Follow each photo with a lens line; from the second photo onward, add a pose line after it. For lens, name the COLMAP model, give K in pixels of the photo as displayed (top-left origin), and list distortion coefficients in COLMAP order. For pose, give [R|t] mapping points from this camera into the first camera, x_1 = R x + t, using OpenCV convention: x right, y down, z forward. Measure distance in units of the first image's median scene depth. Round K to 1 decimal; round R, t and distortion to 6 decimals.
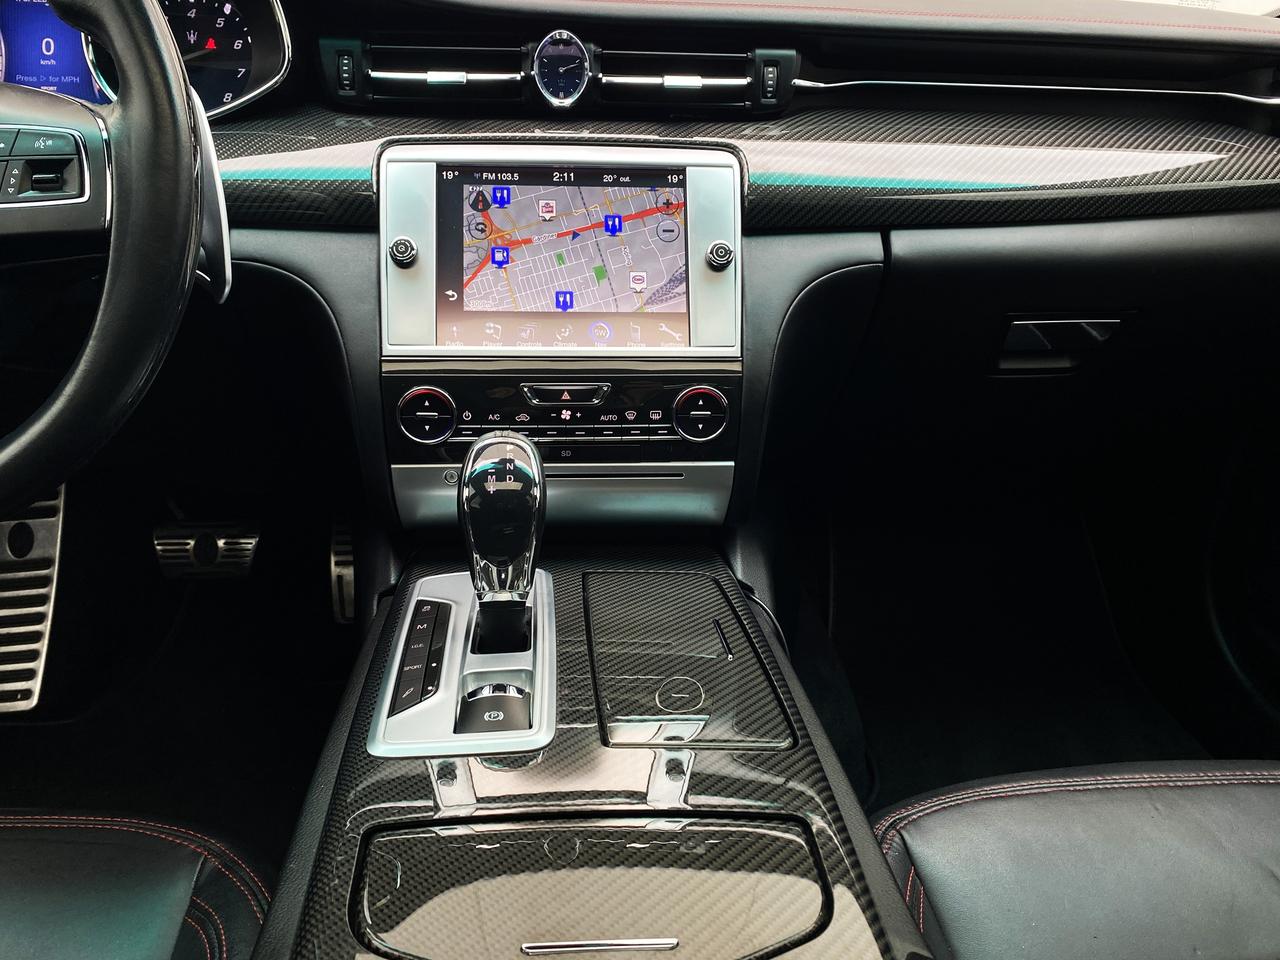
lens RADIAL K [[976.0, 0, 637.5], [0, 976.0, 482.3], [0, 0, 1]] dist [0.000291, -0.007979]
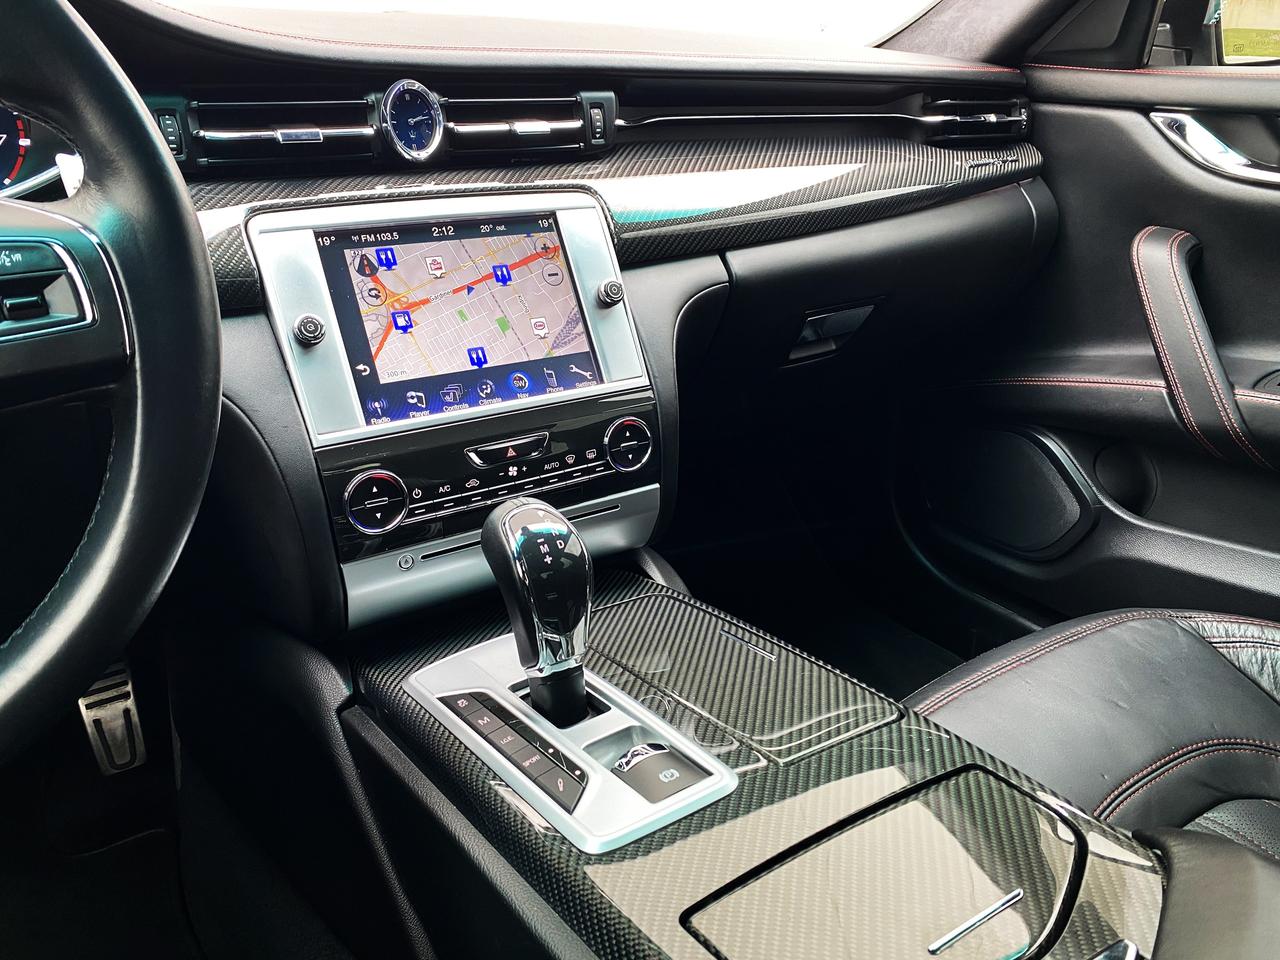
lens RADIAL K [[976.0, 0, 636.2], [0, 976.0, 478.2], [0, 0, 1]] dist [0.000291, -0.007979]
pose [[0.872691, -0.202895, 0.444122, -0.390223], [0.207144, 0.977511, 0.039538, -0.073442], [-0.442156, 0.057493, 0.895094, 0.066171]]
